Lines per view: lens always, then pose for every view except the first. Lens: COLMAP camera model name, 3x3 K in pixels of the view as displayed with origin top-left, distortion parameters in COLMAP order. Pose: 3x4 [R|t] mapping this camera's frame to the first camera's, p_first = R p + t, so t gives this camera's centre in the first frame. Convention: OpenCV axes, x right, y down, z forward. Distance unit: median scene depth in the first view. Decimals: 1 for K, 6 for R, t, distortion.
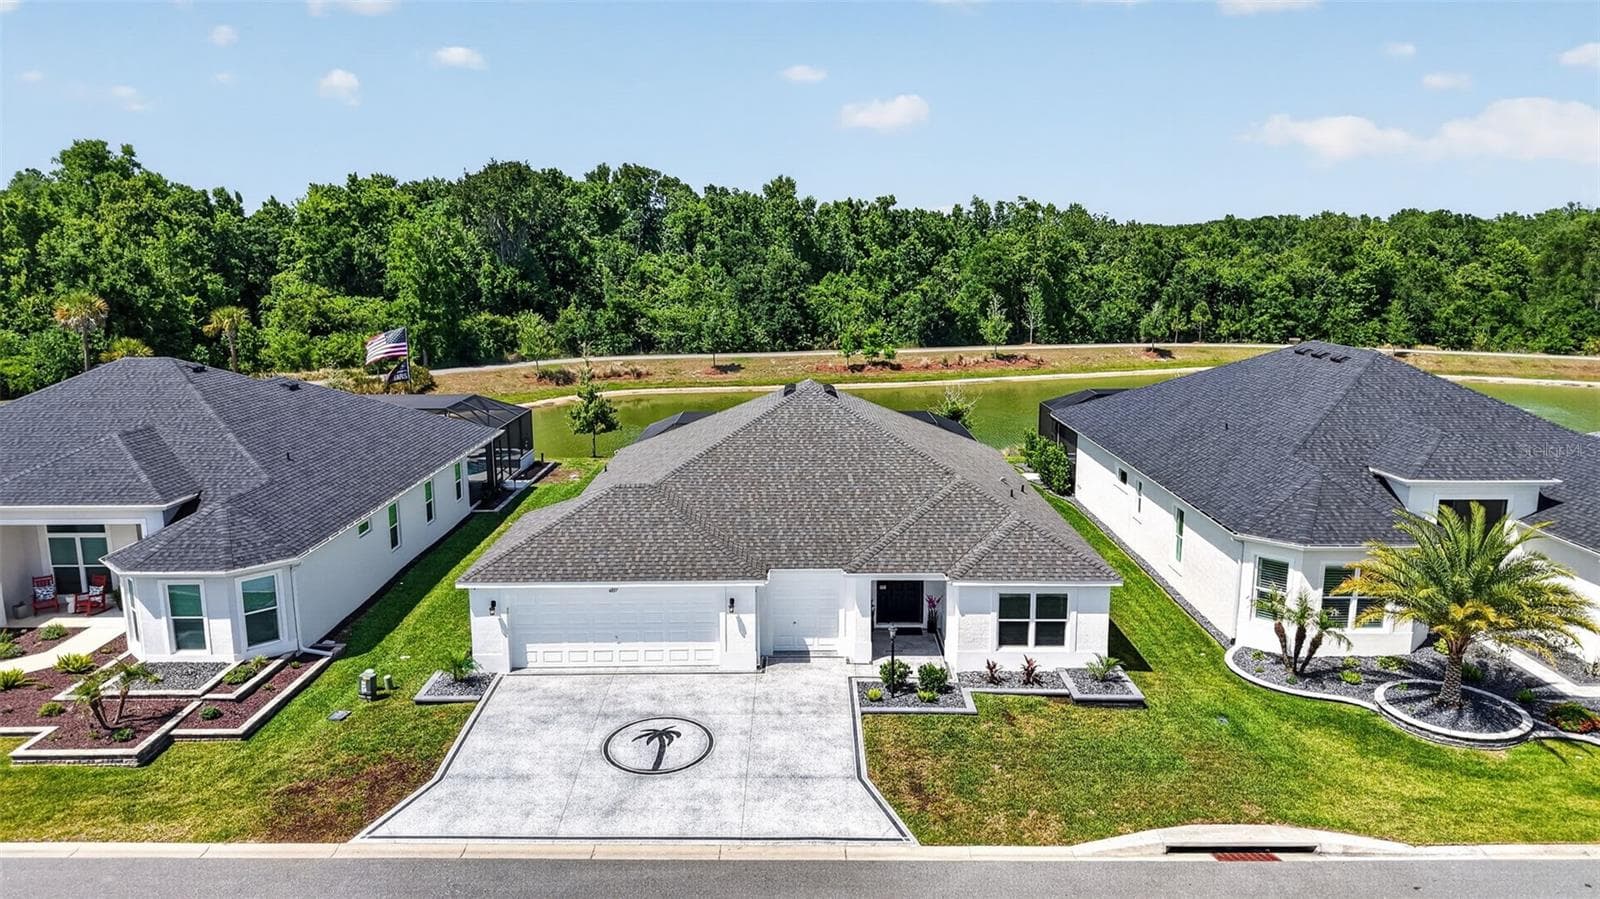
lens RADIAL K [[1081.6, 0, 800.0], [0, 1081.6, 449.5], [0, 0, 1]] dist [0.042171, -0.062804]
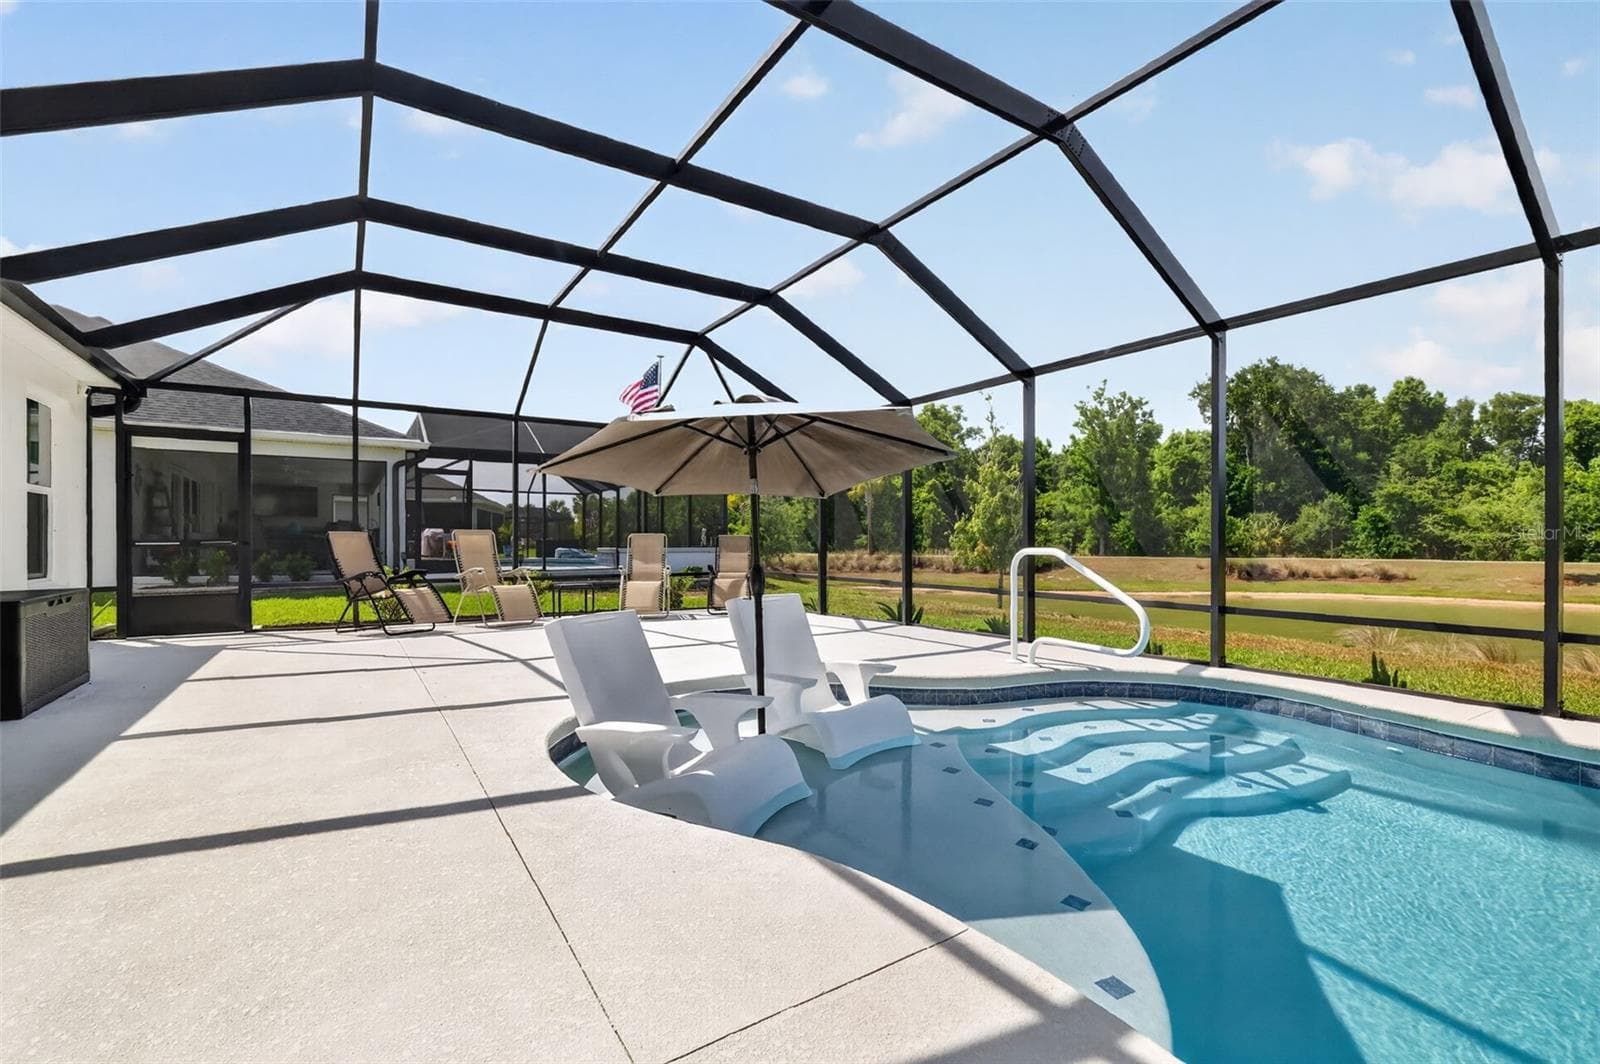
lens RADIAL K [[698.3, 0, 805.9], [0, 698.3, 540.6], [0, 0, 1]] dist [-0.000878, 0.000364]
pose [[0.545569, 0.001975, -0.838064, 0.061157], [-0.162202, 0.981338, -0.103279, 0.042625], [0.822220, 0.192281, 0.535708, 1.416522]]
